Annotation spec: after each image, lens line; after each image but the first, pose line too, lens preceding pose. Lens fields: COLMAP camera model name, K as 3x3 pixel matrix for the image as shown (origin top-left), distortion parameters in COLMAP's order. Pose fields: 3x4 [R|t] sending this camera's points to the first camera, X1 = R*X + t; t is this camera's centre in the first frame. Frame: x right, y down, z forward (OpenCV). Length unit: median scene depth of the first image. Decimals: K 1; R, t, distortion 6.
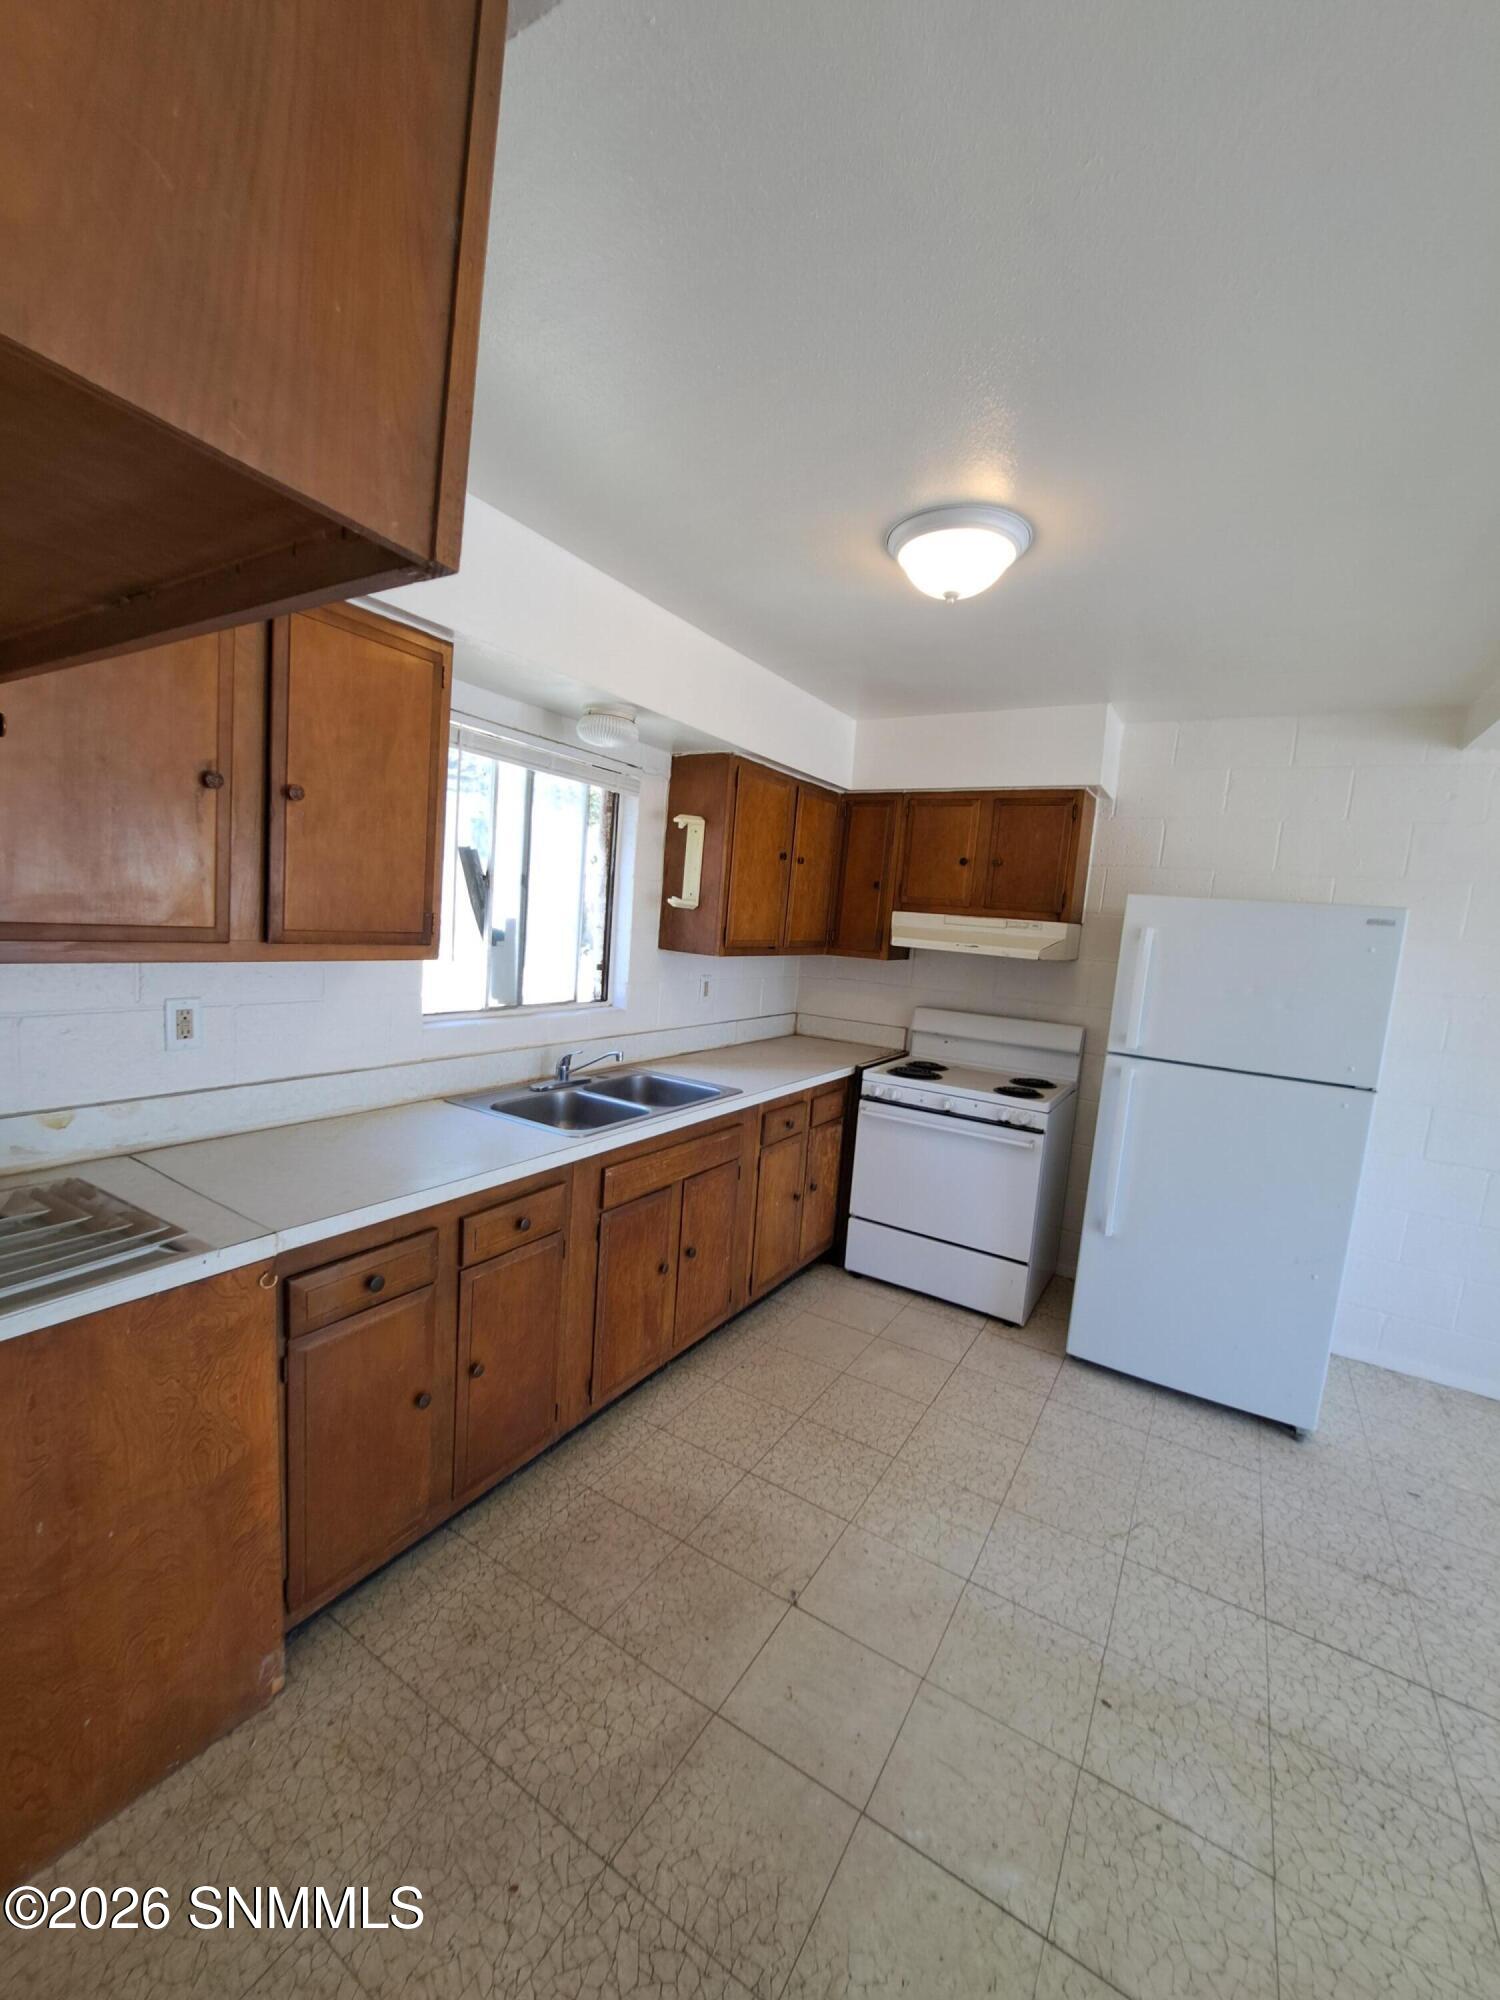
lens RADIAL K [[798.5, 0, 745.9], [0, 798.5, 1007.5], [0, 0, 1]] dist [-0.017497, 0.000537]
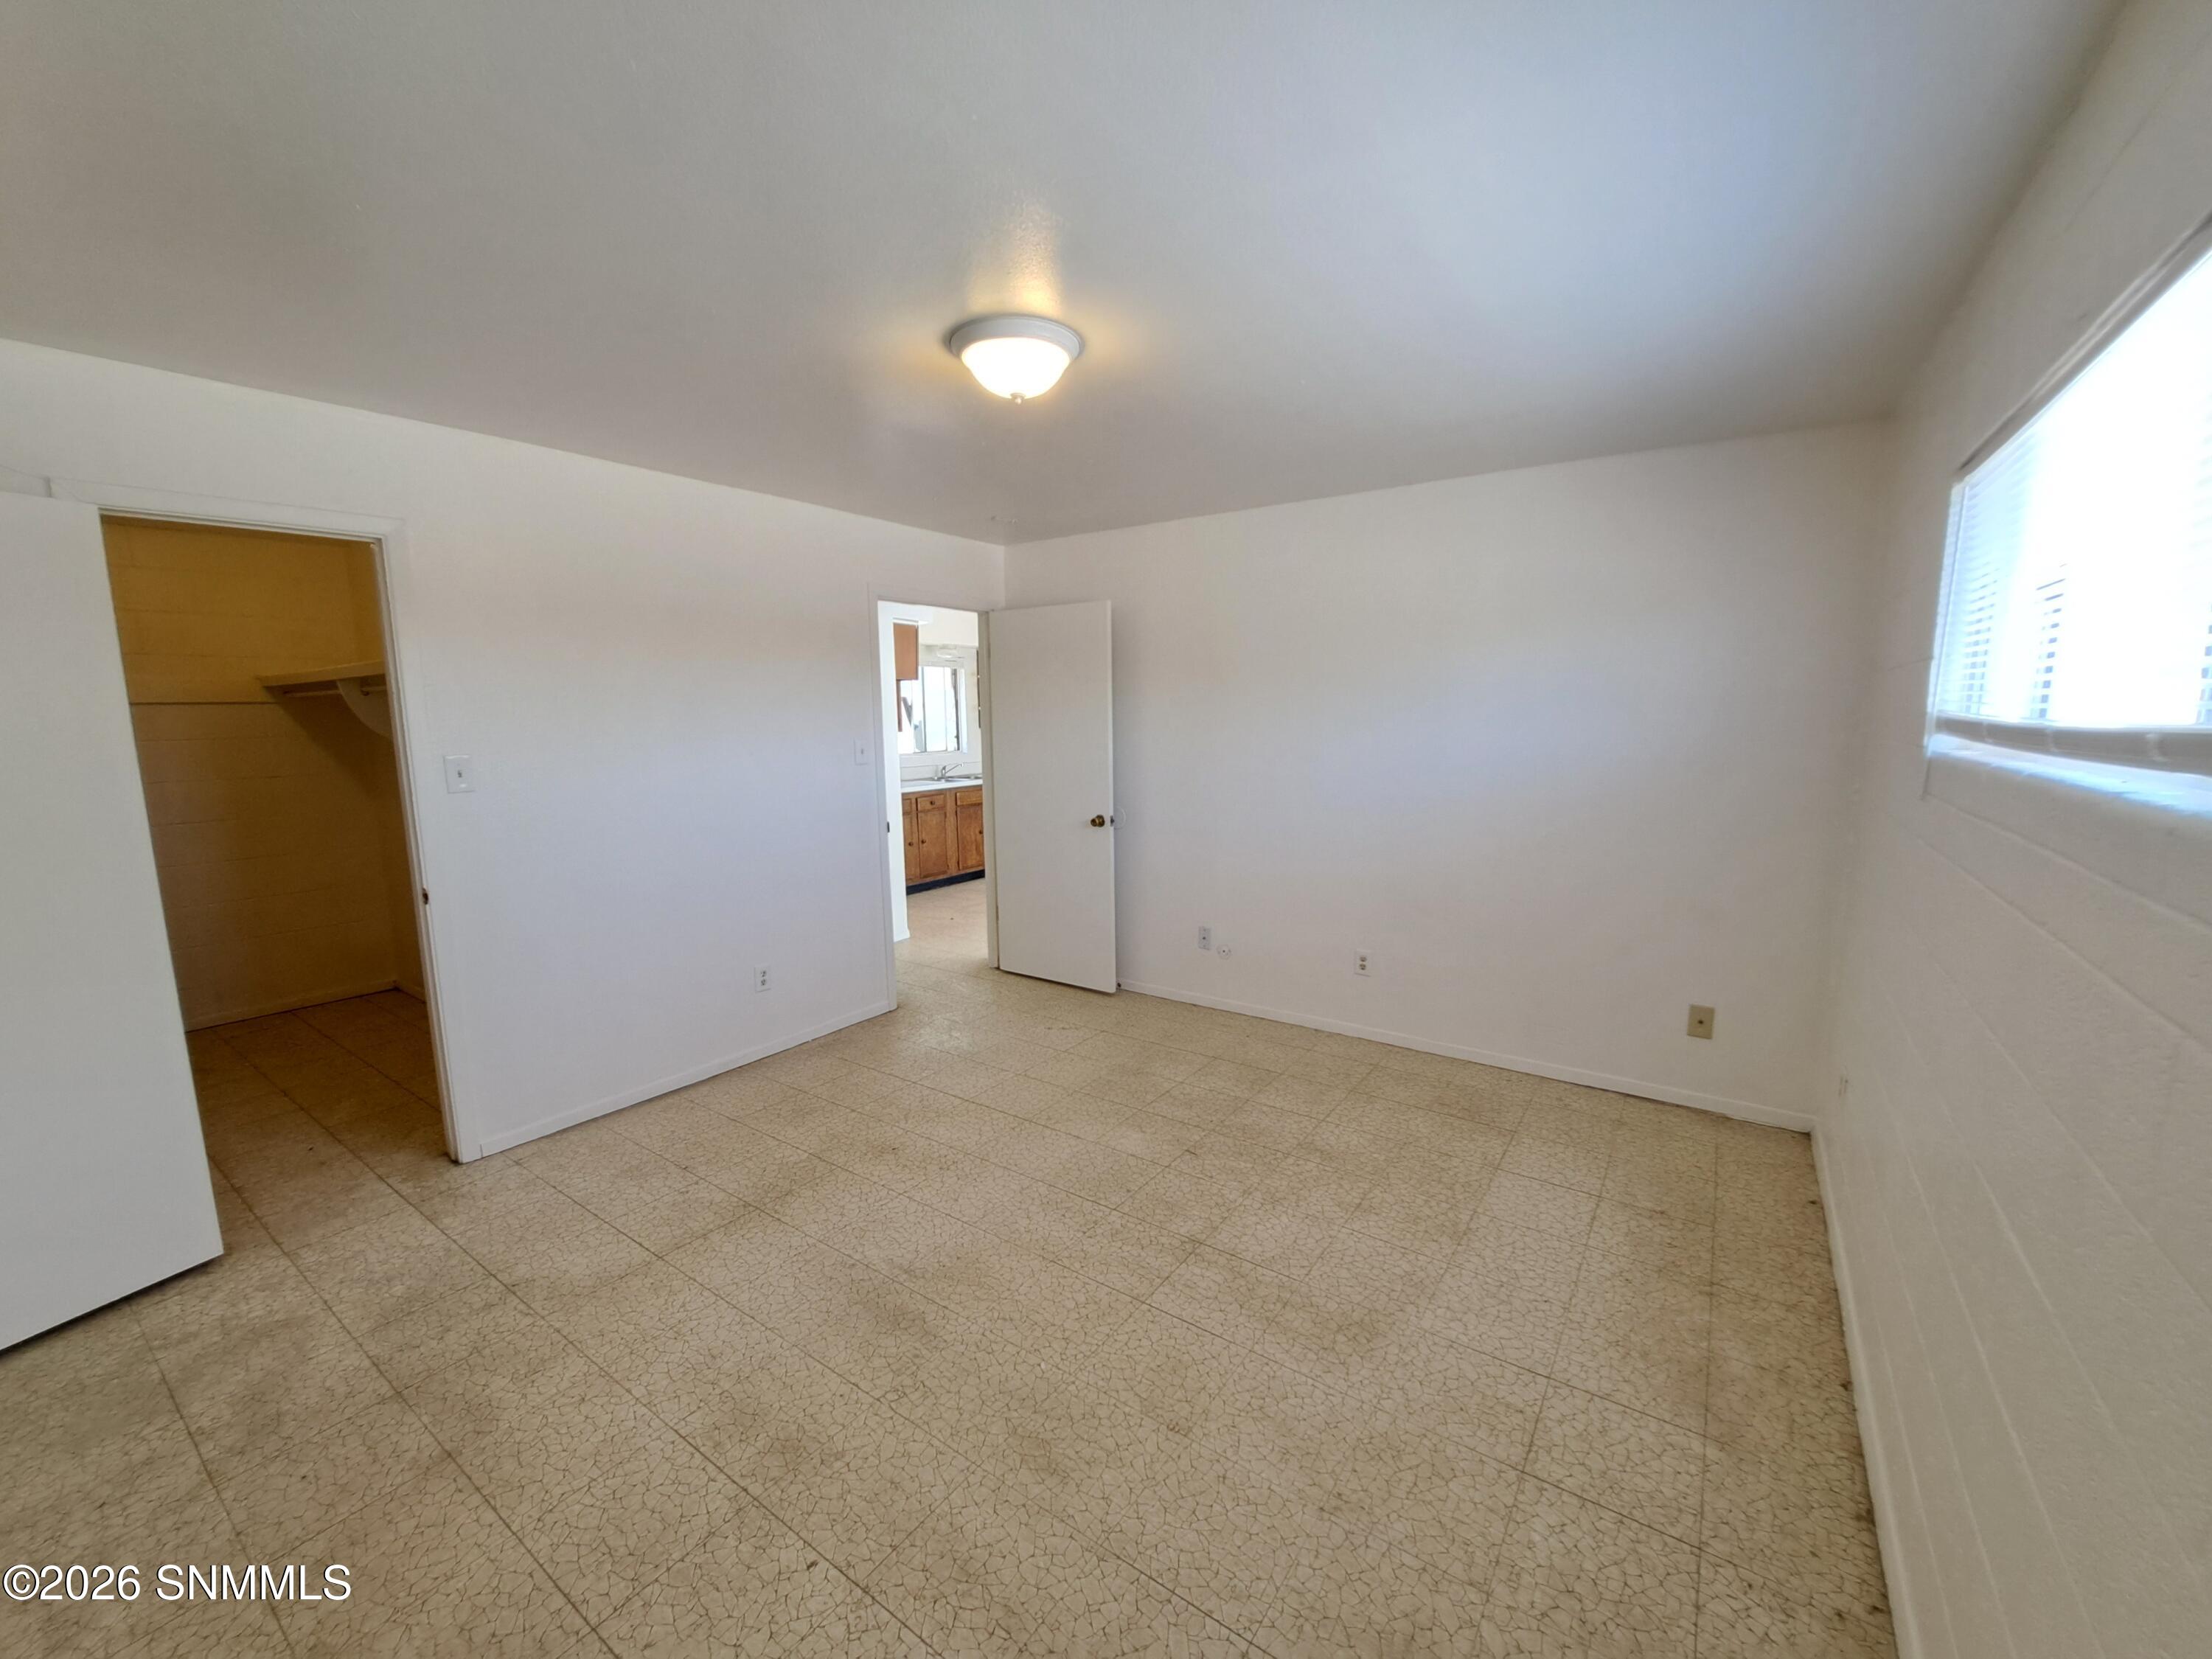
lens RADIAL K [[883.1, 0, 1114.6], [0, 883.1, 826.4], [0, 0, 1]] dist [-0.017497, 0.000537]
pose [[0.995127, -0.080204, -0.057359, 0.274173], [0.081816, 0.996300, 0.026331, 0.121009], [0.055035, -0.030895, 0.998006, -1.064547]]
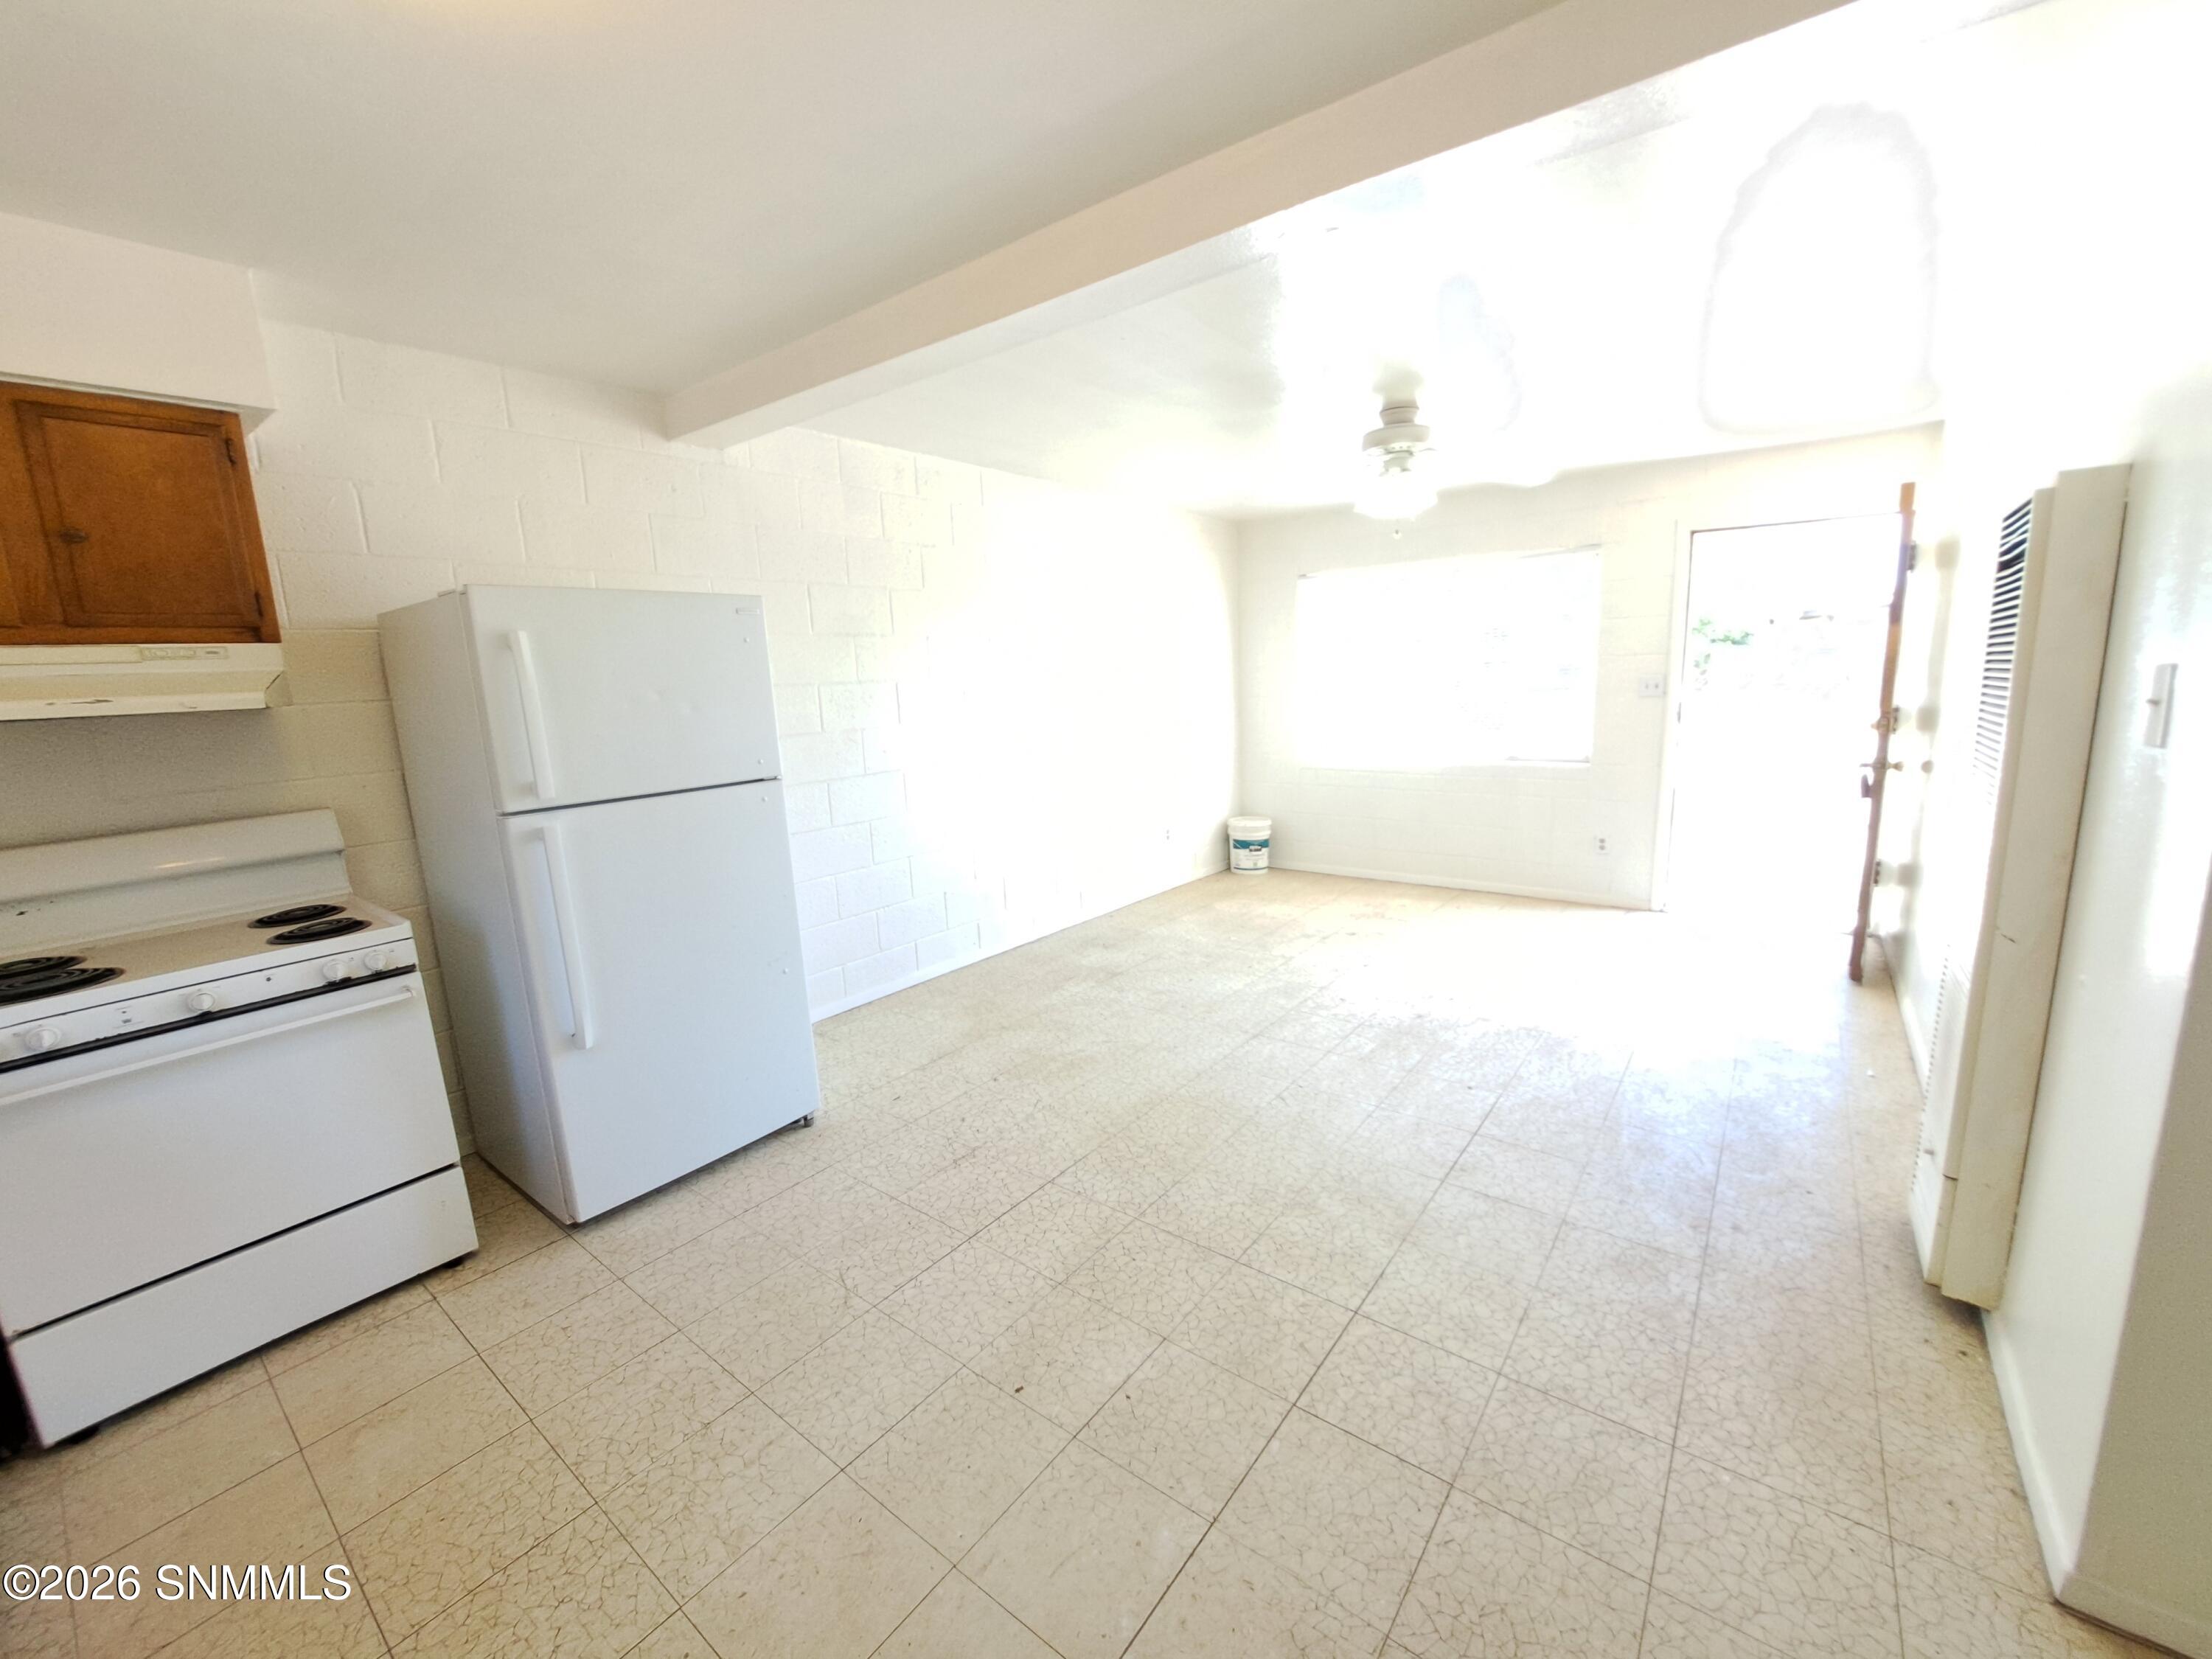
lens RADIAL K [[883.1, 0, 1114.1], [0, 883.1, 832.3], [0, 0, 1]] dist [-0.017497, 0.000537]
pose [[0.090520, -0.259564, 0.961474, -0.296270], [0.166077, 0.955853, 0.242411, -0.033357], [-0.981949, 0.137736, 0.129631, 0.443152]]
